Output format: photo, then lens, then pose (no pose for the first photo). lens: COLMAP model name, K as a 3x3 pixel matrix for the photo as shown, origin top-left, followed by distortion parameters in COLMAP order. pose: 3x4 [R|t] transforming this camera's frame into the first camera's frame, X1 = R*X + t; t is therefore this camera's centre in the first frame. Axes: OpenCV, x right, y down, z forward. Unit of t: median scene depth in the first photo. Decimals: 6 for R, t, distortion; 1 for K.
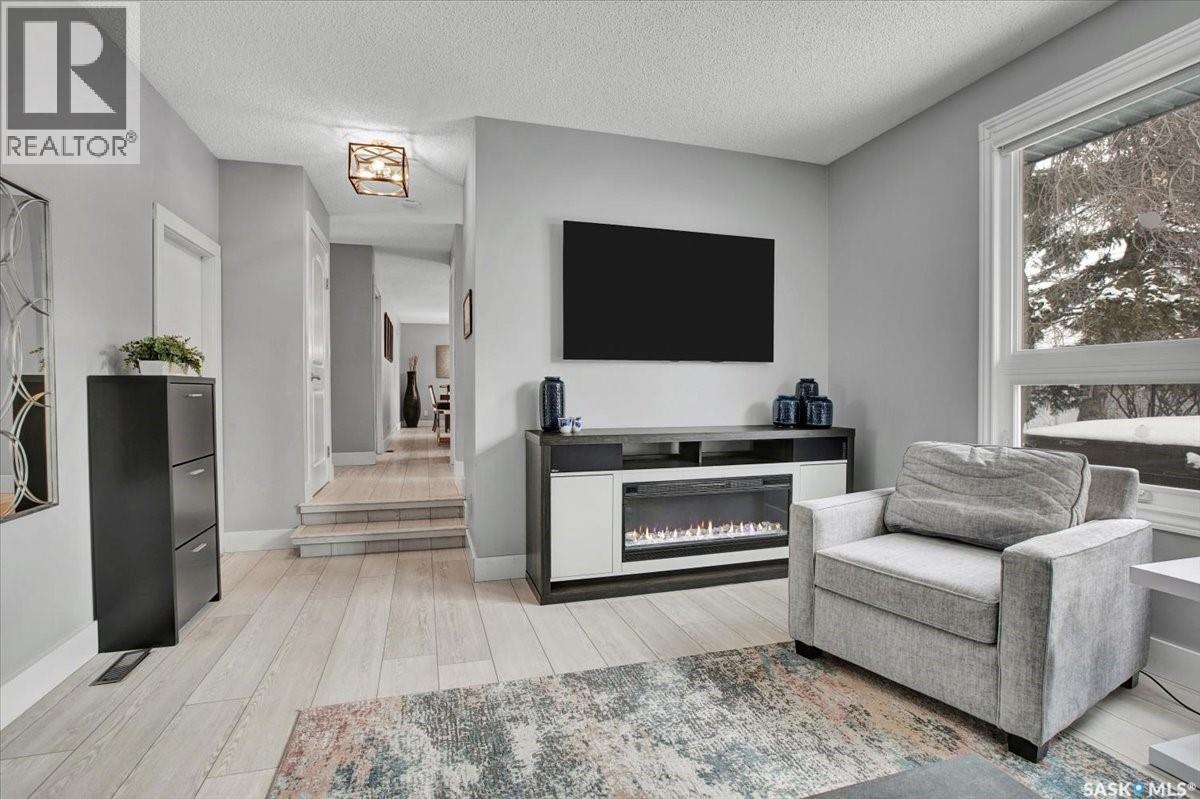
lens RADIAL K [[570.4, 0, 598.1], [0, 570.4, 400.3], [0, 0, 1]] dist [-0.003217, -0.000135]
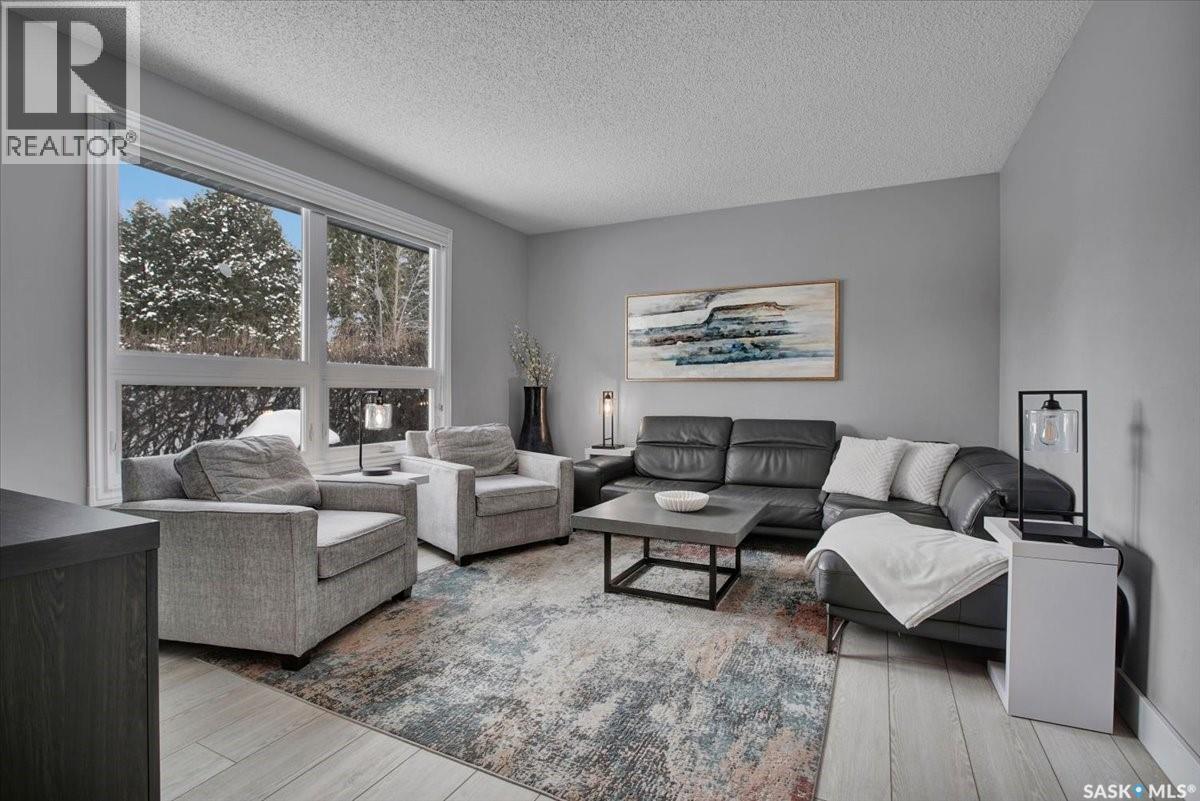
lens RADIAL K [[570.4, 0, 595.8], [0, 570.4, 394.0], [0, 0, 1]] dist [-0.003217, -0.000135]
pose [[-0.718216, 0.003064, 0.695814, -0.820010], [0.008348, 0.999956, 0.004214, -0.016724], [-0.695771, 0.008835, -0.718210, 1.646706]]
